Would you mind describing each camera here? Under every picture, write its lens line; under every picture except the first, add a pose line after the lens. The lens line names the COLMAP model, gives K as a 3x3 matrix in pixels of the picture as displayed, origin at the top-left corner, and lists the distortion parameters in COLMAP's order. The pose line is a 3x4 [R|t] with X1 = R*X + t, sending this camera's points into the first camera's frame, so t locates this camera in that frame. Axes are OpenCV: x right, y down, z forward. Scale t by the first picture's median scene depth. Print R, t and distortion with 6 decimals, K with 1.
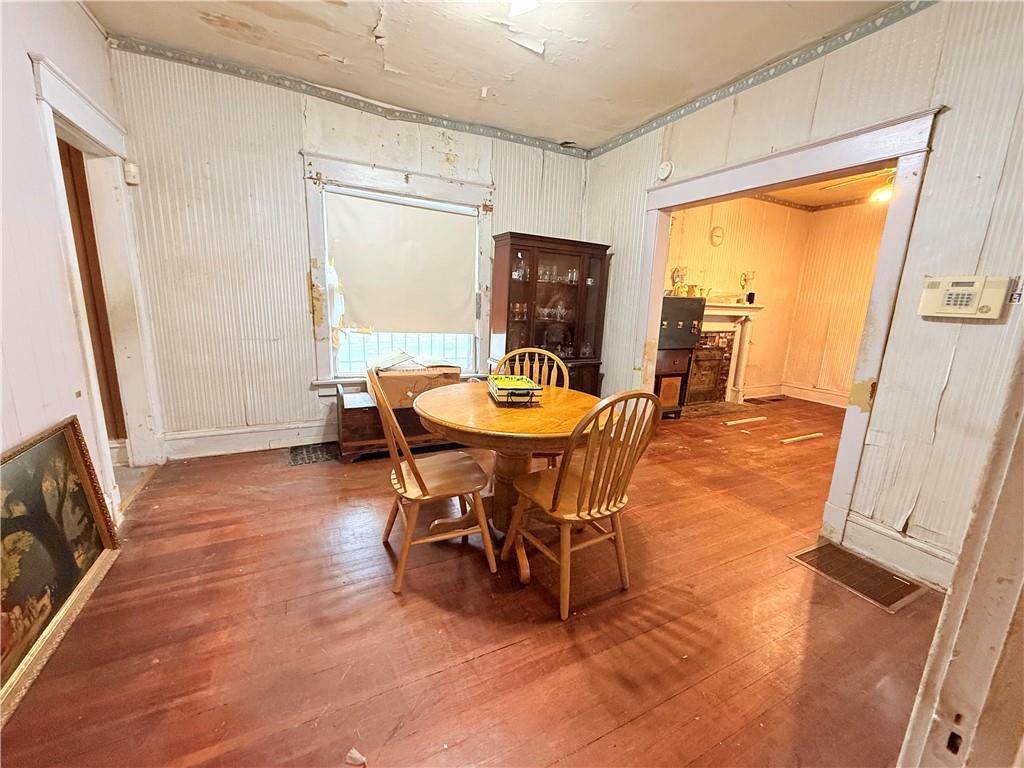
lens RADIAL K [[407.4, 0, 511.0], [0, 407.4, 383.3], [0, 0, 1]] dist [0.000898, 0.000680]
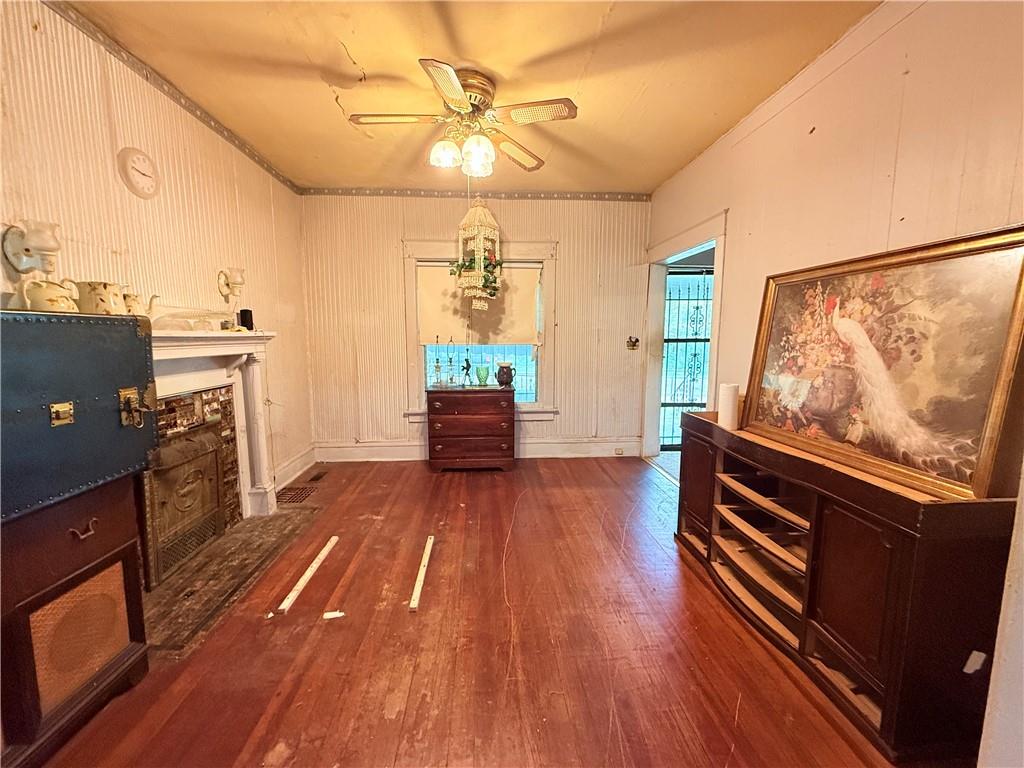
lens RADIAL K [[407.4, 0, 504.9], [0, 407.4, 382.6], [0, 0, 1]] dist [0.000898, 0.000680]
pose [[0.397946, -0.142643, 0.906251, 0.232271], [0.199165, 0.977711, 0.066435, -0.098536], [-0.895529, 0.154056, 0.417486, 0.497614]]
